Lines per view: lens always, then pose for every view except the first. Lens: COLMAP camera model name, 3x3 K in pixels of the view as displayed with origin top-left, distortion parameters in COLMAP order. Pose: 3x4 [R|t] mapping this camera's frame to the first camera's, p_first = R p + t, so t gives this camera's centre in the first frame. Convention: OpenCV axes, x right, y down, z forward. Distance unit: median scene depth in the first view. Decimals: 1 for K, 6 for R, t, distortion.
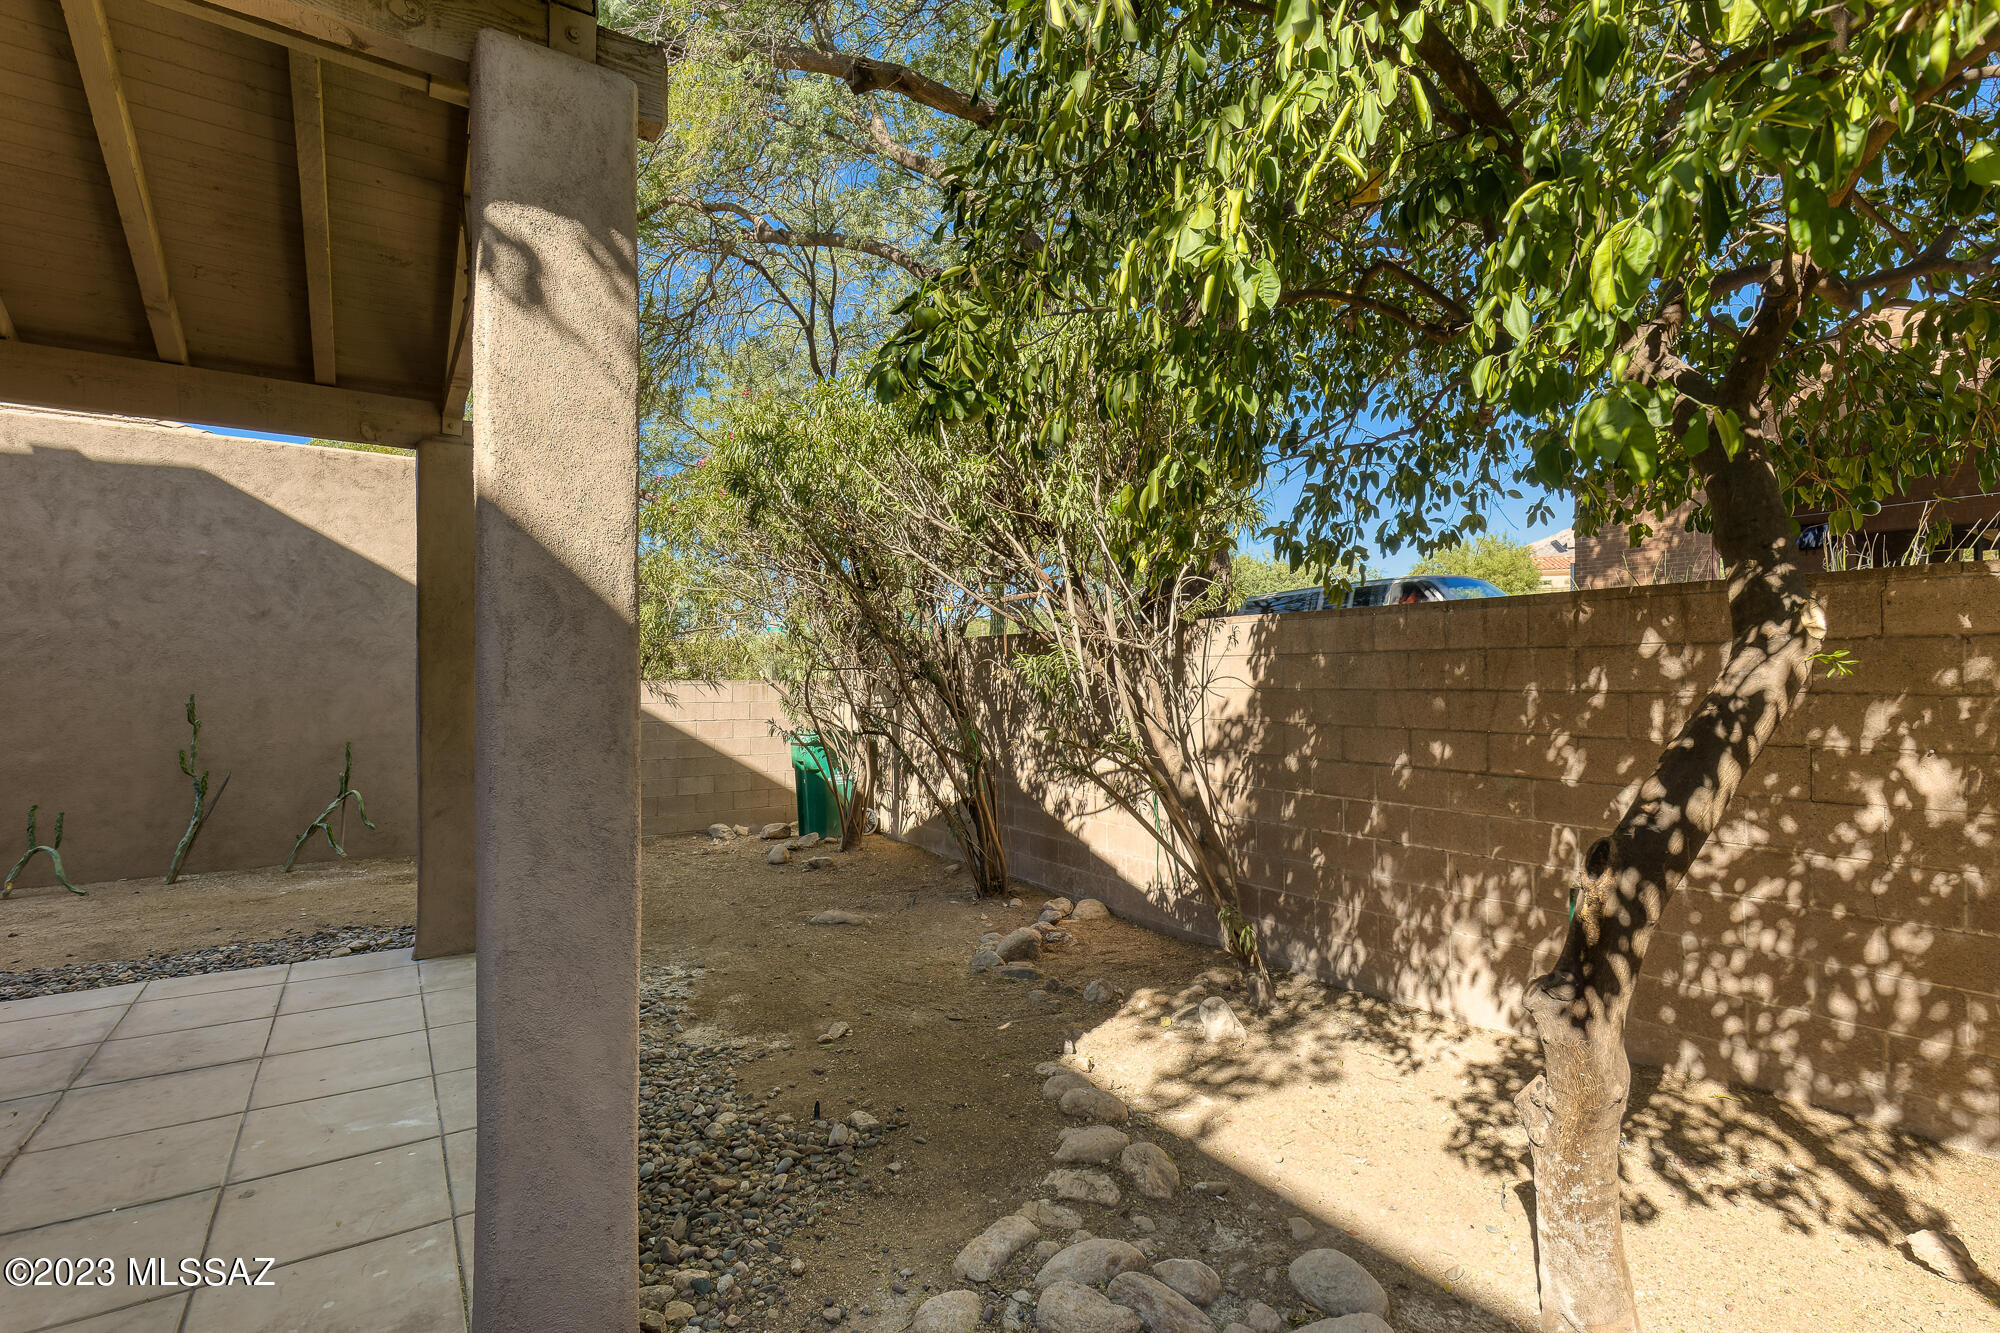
lens RADIAL K [[903.4, 0, 1010.3], [0, 903.4, 671.2], [0, 0, 1]] dist [0.001851, 0.000558]
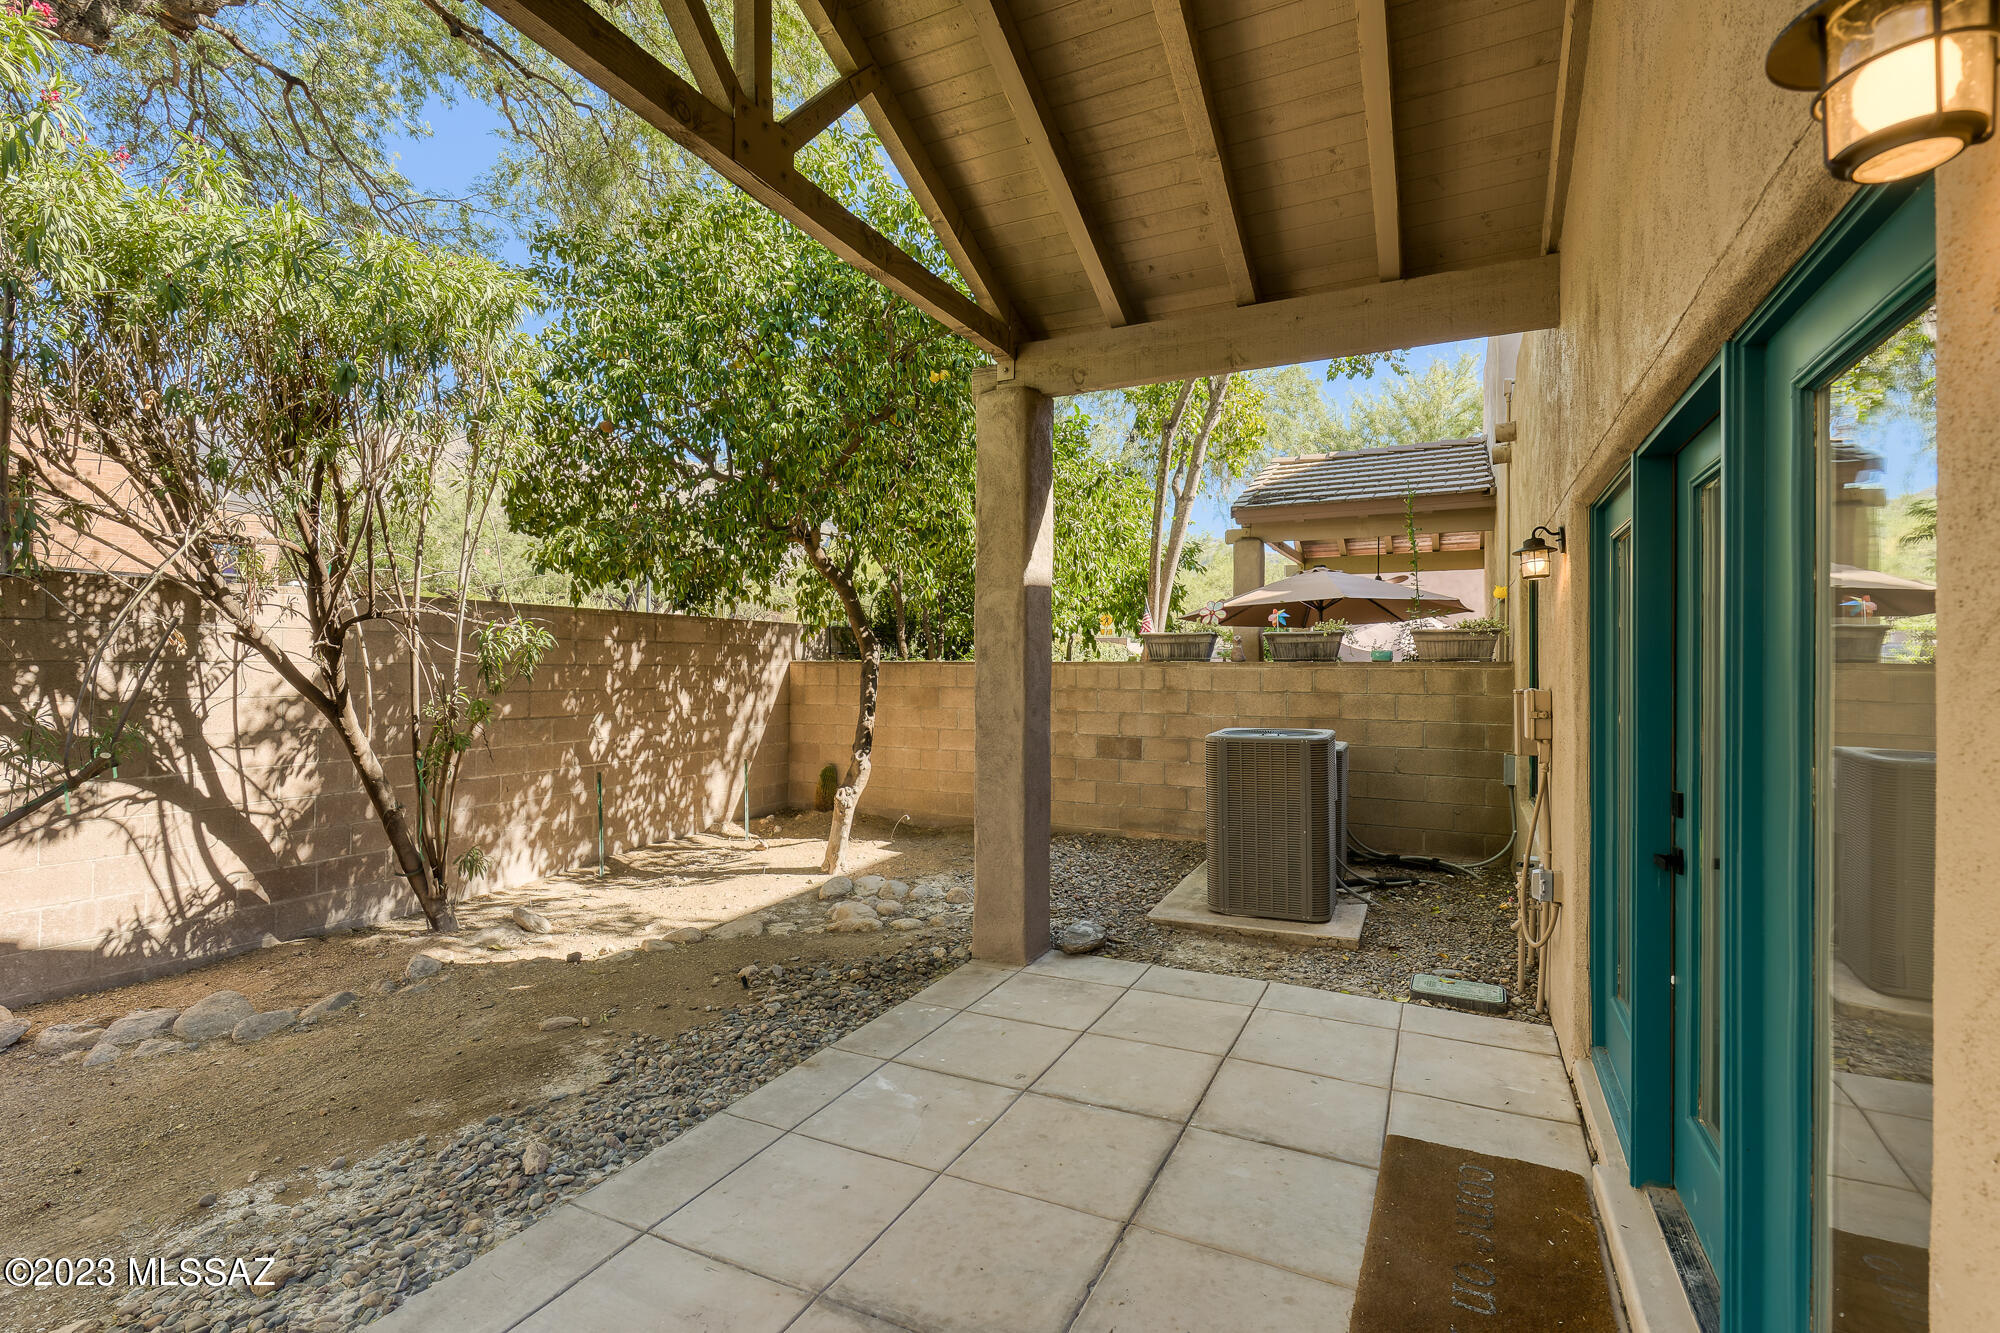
lens RADIAL K [[912.5, 0, 1007.7], [0, 912.5, 667.5], [0, 0, 1]] dist [0.005245, -0.000445]
pose [[-0.489934, 0.005752, 0.871740, -0.867827], [-0.009936, 0.999876, -0.012182, 0.023784], [-0.871703, -0.014630, -0.489817, 0.739861]]
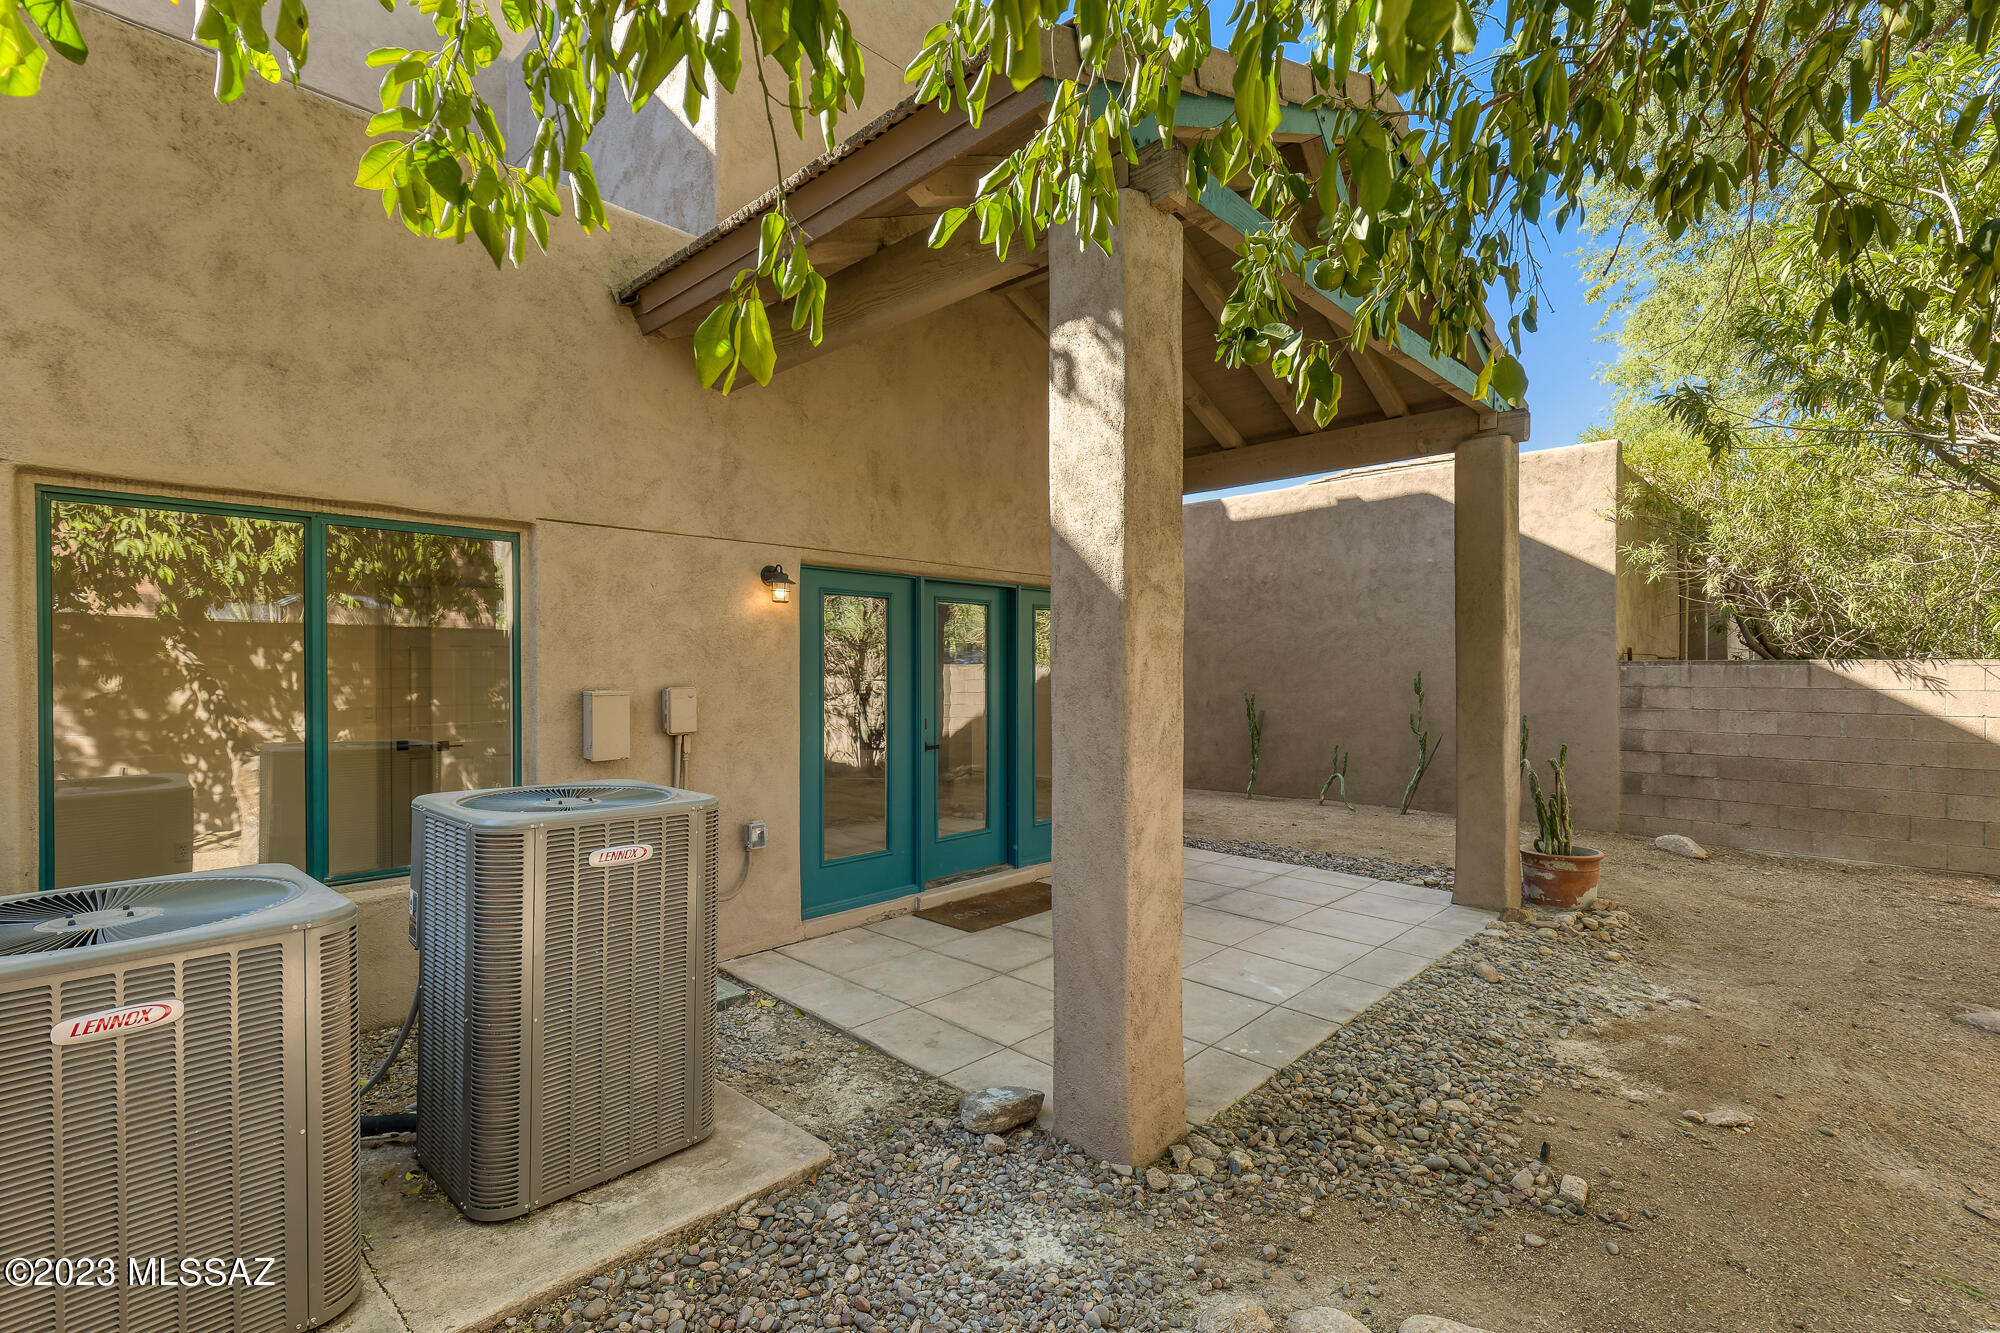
lens RADIAL K [[906.2, 0, 1012.7], [0, 906.2, 679.3], [0, 0, 1]] dist [0.000476, 0.000614]
pose [[0.210849, 0.013486, -0.977426, 0.284672], [0.009604, 0.999828, 0.015867, 0.012418], [0.977471, -0.012733, 0.210684, 0.188717]]
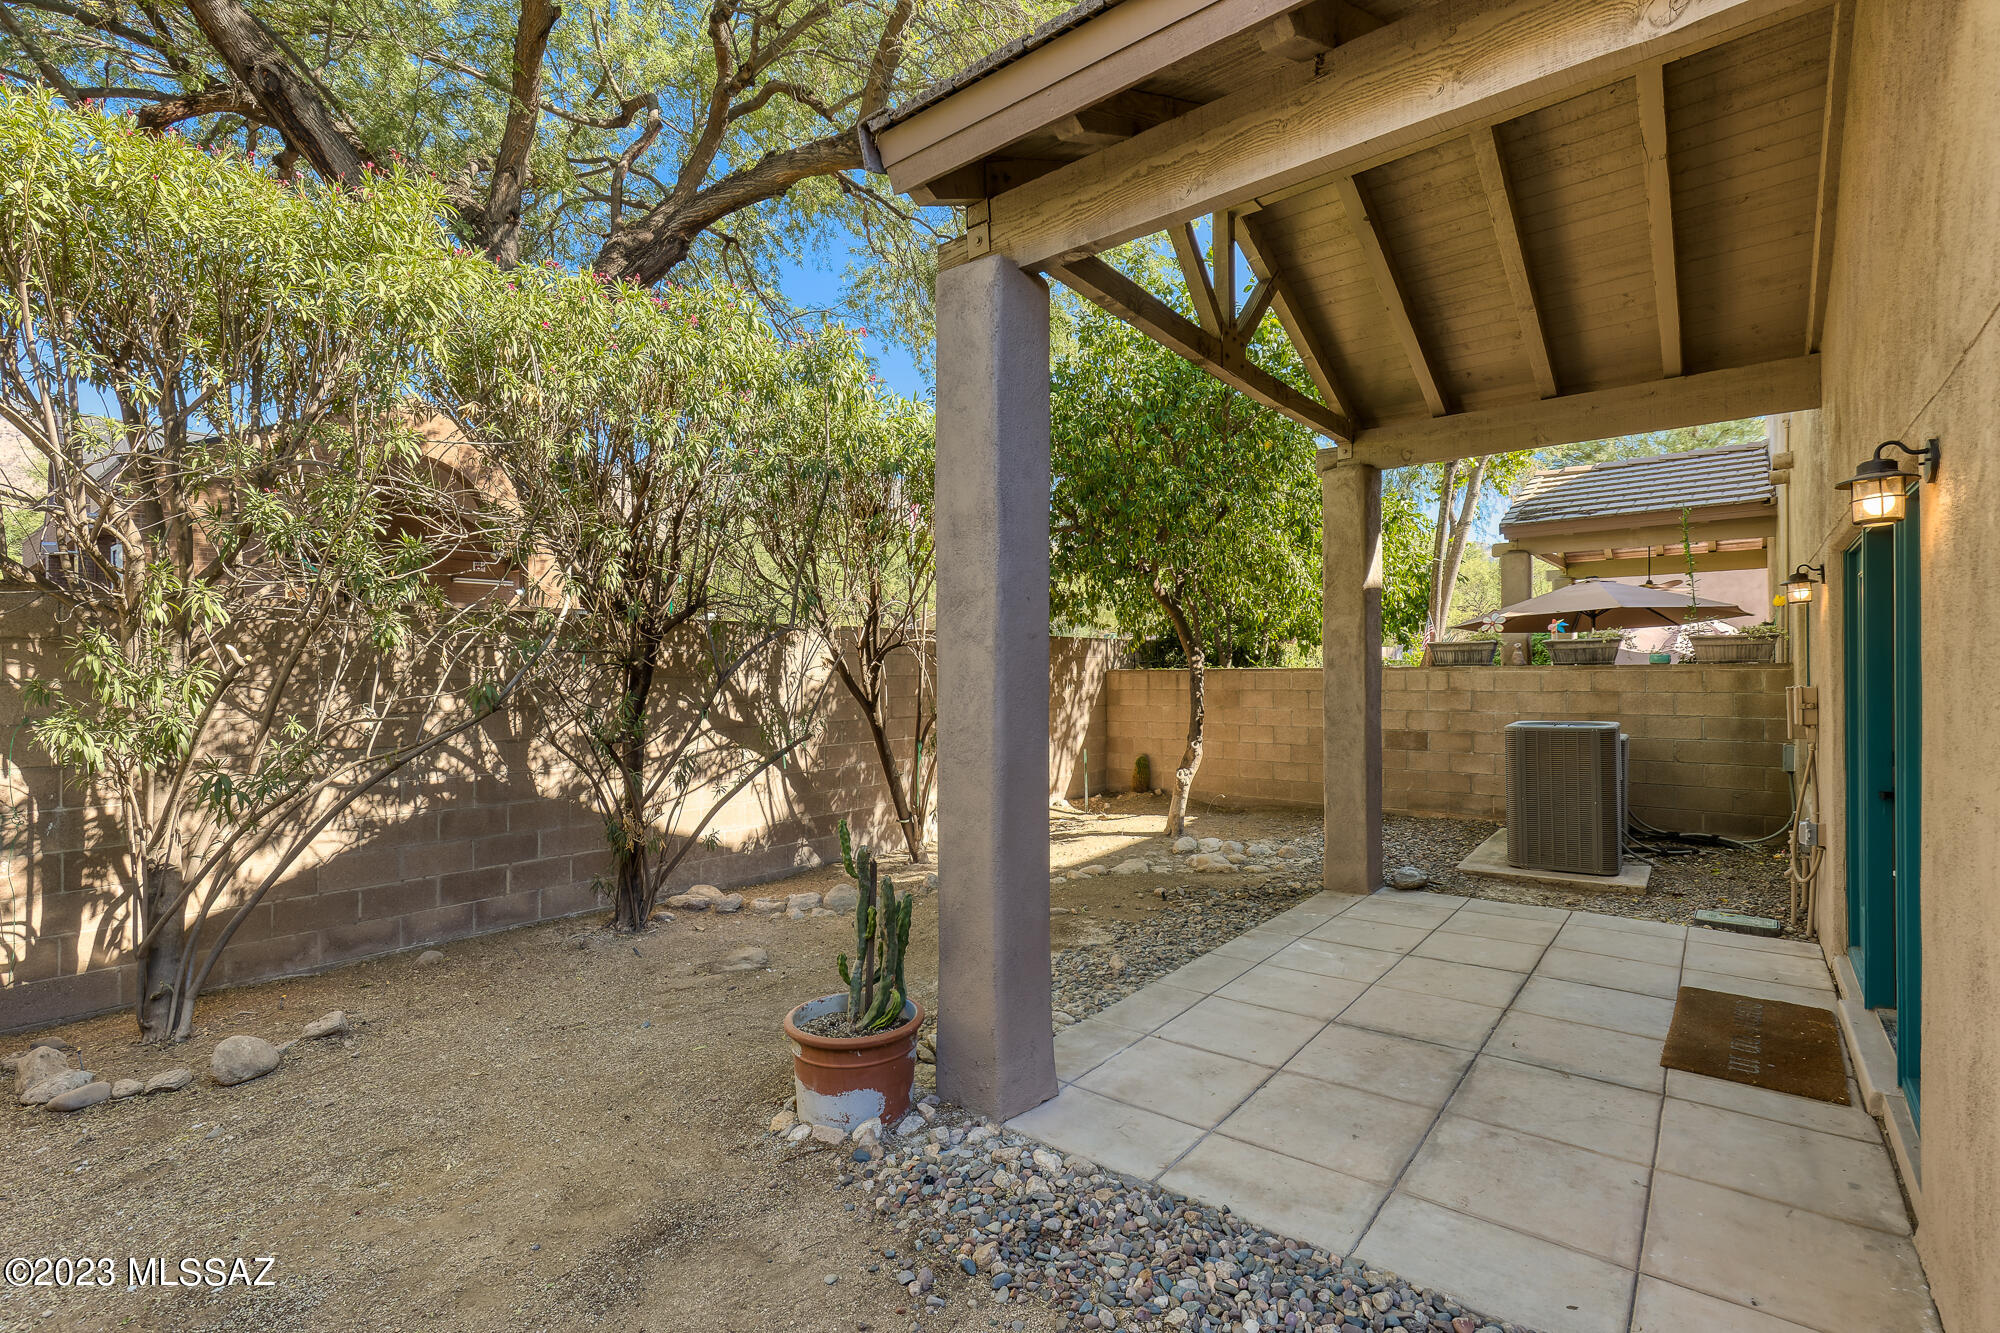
lens RADIAL K [[906.2, 0, 1012.7], [0, 906.2, 679.3], [0, 0, 1]] dist [0.000476, 0.000614]
pose [[-0.289334, 0.003765, 0.957221, -1.071978], [-0.000134, 0.999992, -0.003974, 0.024637], [-0.957228, -0.001278, -0.289331, 1.030560]]
